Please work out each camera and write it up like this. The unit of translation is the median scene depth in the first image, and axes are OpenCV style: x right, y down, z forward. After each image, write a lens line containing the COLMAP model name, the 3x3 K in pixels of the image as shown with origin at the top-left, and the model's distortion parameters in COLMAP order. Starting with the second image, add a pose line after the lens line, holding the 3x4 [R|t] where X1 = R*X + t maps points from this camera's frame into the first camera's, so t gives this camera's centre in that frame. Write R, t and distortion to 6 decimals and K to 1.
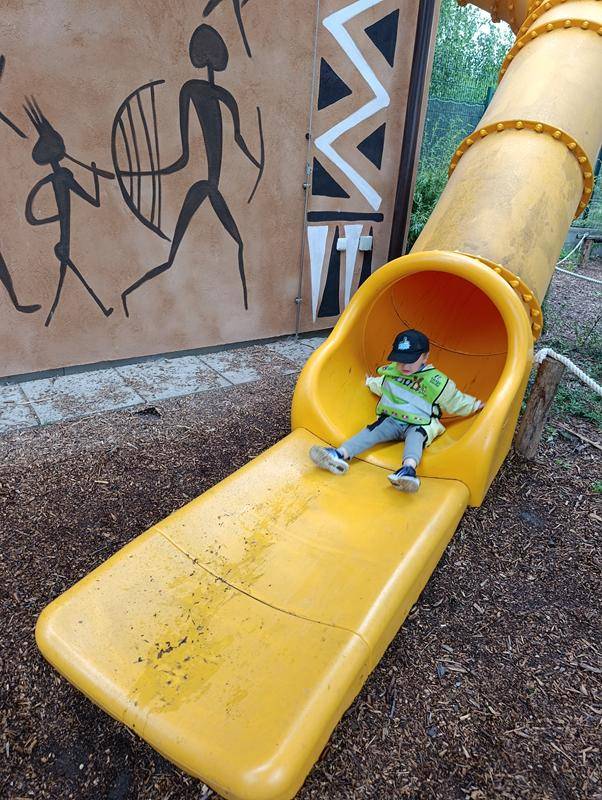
lens RADIAL K [[568.3, 0, 297.8], [0, 568.3, 400.6], [0, 0, 1]] dist [0.012804, -0.023120]
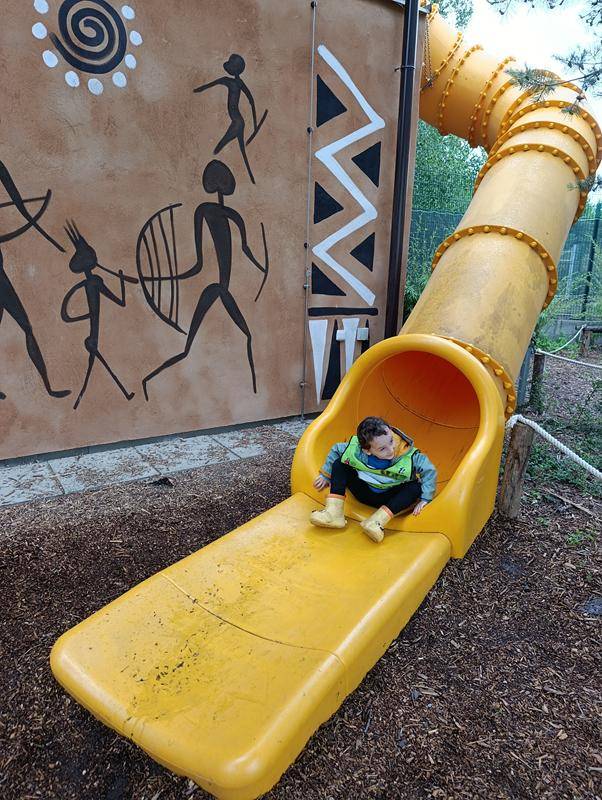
lens RADIAL K [[568.3, 0, 308.8], [0, 568.3, 404.0], [0, 0, 1]] dist [0.012804, -0.023120]
pose [[0.999365, -0.025340, -0.025064, 0.057619], [0.020716, 0.985215, -0.170065, 0.068497], [0.029003, 0.169437, 0.985114, -0.113595]]
